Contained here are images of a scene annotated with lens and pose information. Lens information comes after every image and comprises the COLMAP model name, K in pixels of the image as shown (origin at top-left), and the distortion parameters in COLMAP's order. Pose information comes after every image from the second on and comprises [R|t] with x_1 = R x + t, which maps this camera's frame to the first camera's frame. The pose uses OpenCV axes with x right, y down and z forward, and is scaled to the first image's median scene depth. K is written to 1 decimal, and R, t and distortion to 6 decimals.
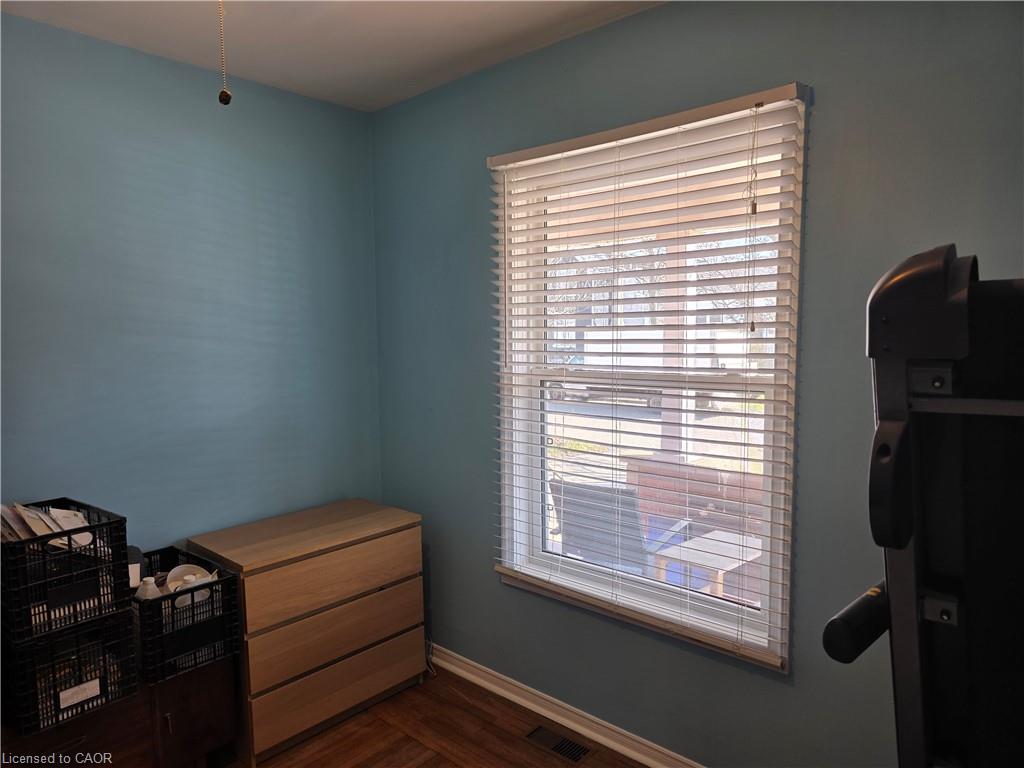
lens RADIAL K [[689.5, 0, 503.3], [0, 689.5, 383.2], [0, 0, 1]] dist [0.070623, -0.060579]
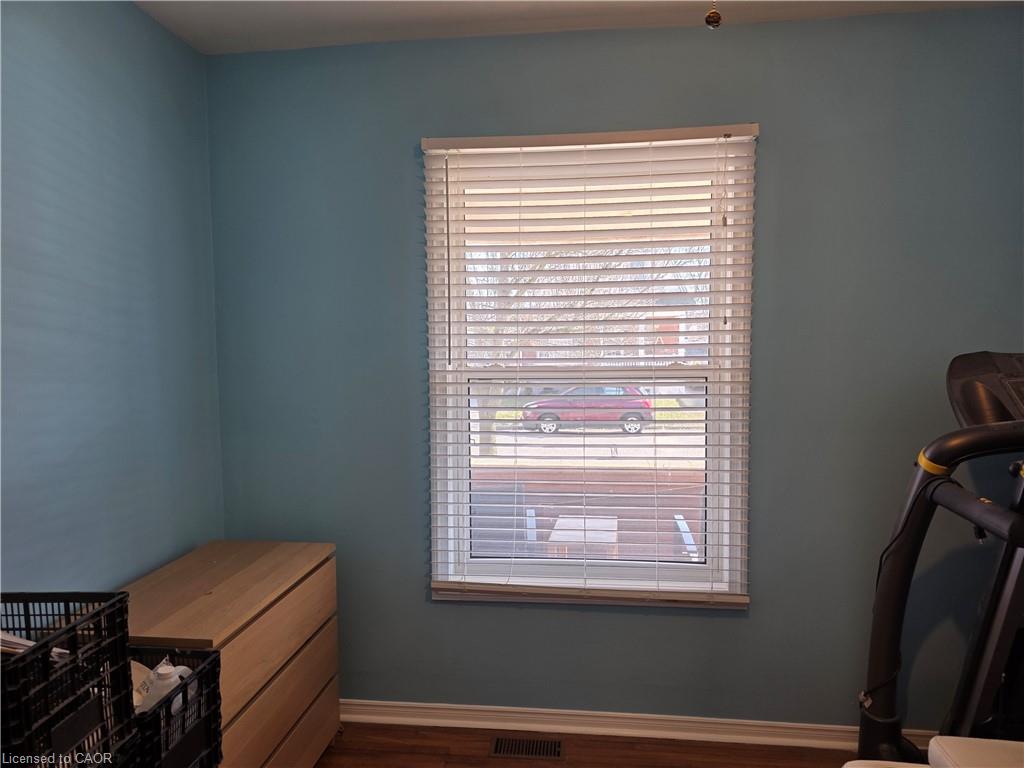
lens RADIAL K [[664.7, 0, 572.1], [0, 664.7, 381.2], [0, 0, 1]] dist [0.059147, -0.049795]
pose [[0.808428, -0.030792, 0.587789, -0.399336], [0.049033, 0.998683, -0.015121, 0.020964], [-0.586549, 0.041045, 0.808873, 0.176949]]
